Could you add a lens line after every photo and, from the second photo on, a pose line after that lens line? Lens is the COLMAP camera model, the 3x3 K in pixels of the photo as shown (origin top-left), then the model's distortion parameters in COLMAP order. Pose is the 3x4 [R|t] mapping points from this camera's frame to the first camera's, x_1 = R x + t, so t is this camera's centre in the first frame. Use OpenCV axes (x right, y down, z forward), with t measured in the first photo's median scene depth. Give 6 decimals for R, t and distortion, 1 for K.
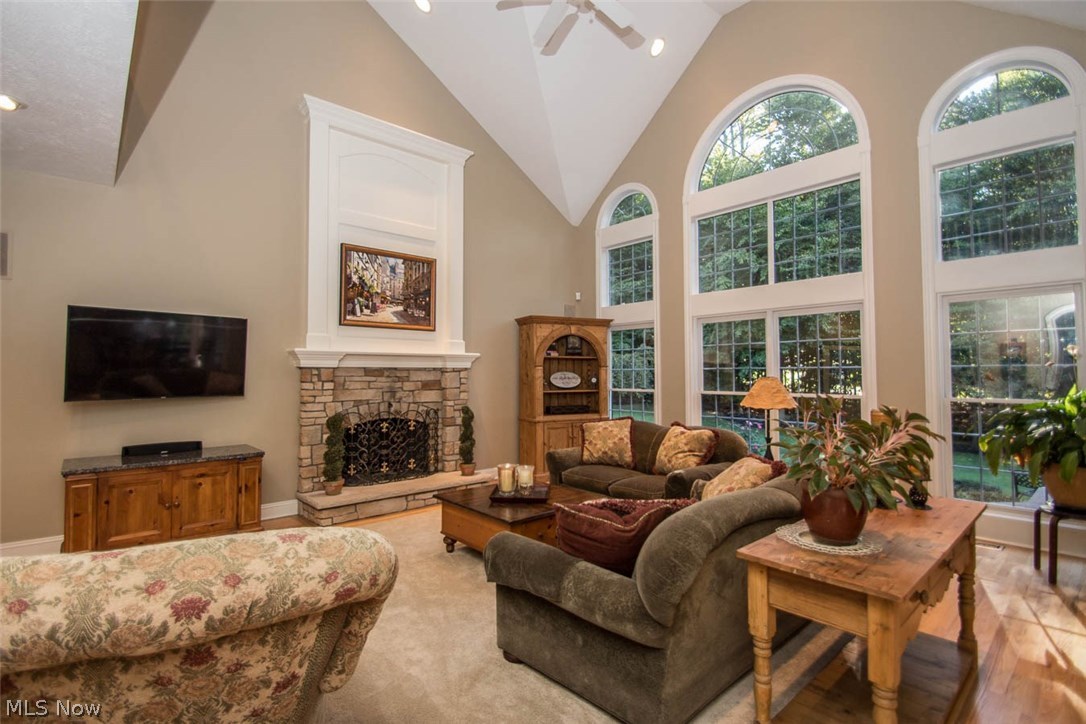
lens RADIAL K [[520.1, 0, 549.2], [0, 520.1, 360.4], [0, 0, 1]] dist [0.004306, -0.012173]
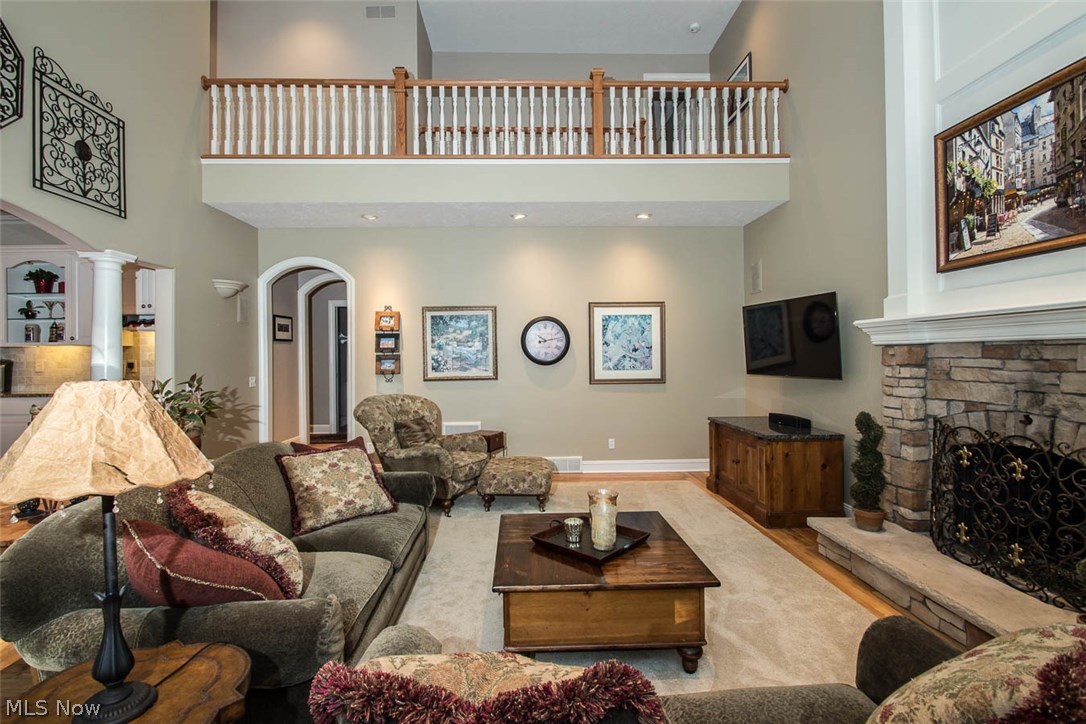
lens RADIAL K [[520.1, 0, 539.9], [0, 520.1, 364.1], [0, 0, 1]] dist [0.004306, -0.012173]
pose [[-0.662117, 0.017464, -0.749197, 0.343536], [0.024309, 0.999703, 0.001820, 0.024522], [0.749006, -0.017007, -0.662345, 1.009761]]
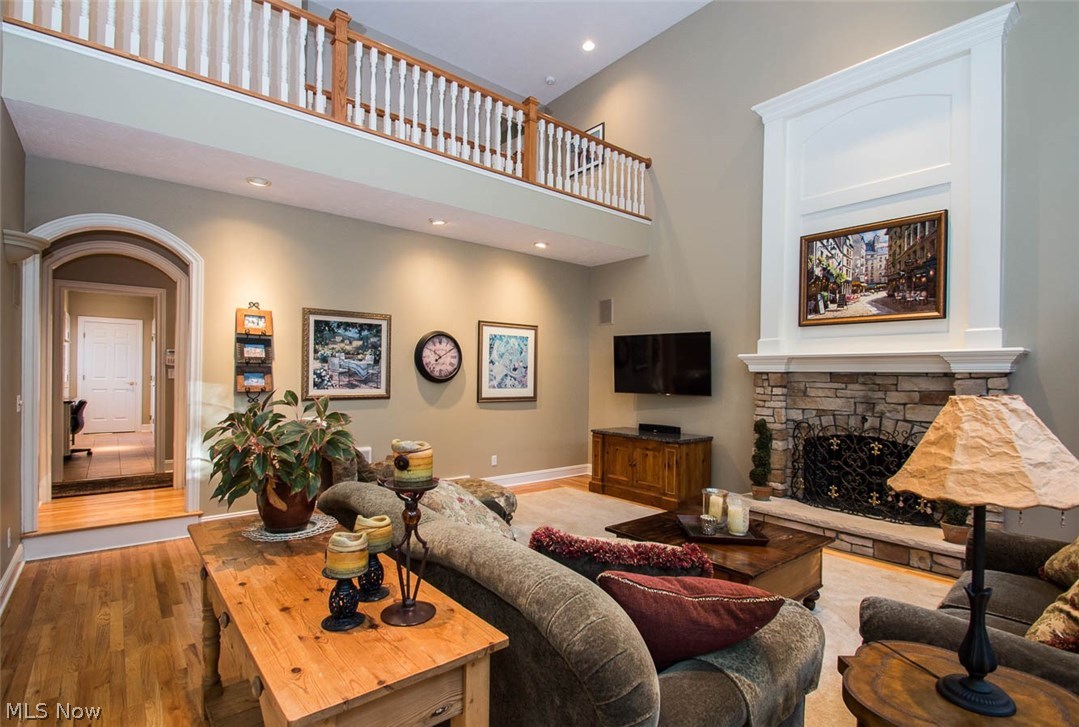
lens RADIAL K [[522.9, 0, 540.0], [0, 522.9, 384.2], [0, 0, 1]] dist [0.003335, 0.000300]
pose [[-0.061947, 0.014602, -0.997973, 0.535914], [0.005242, 0.999884, 0.014304, 0.018404], [0.998066, -0.004345, -0.062016, 0.573427]]
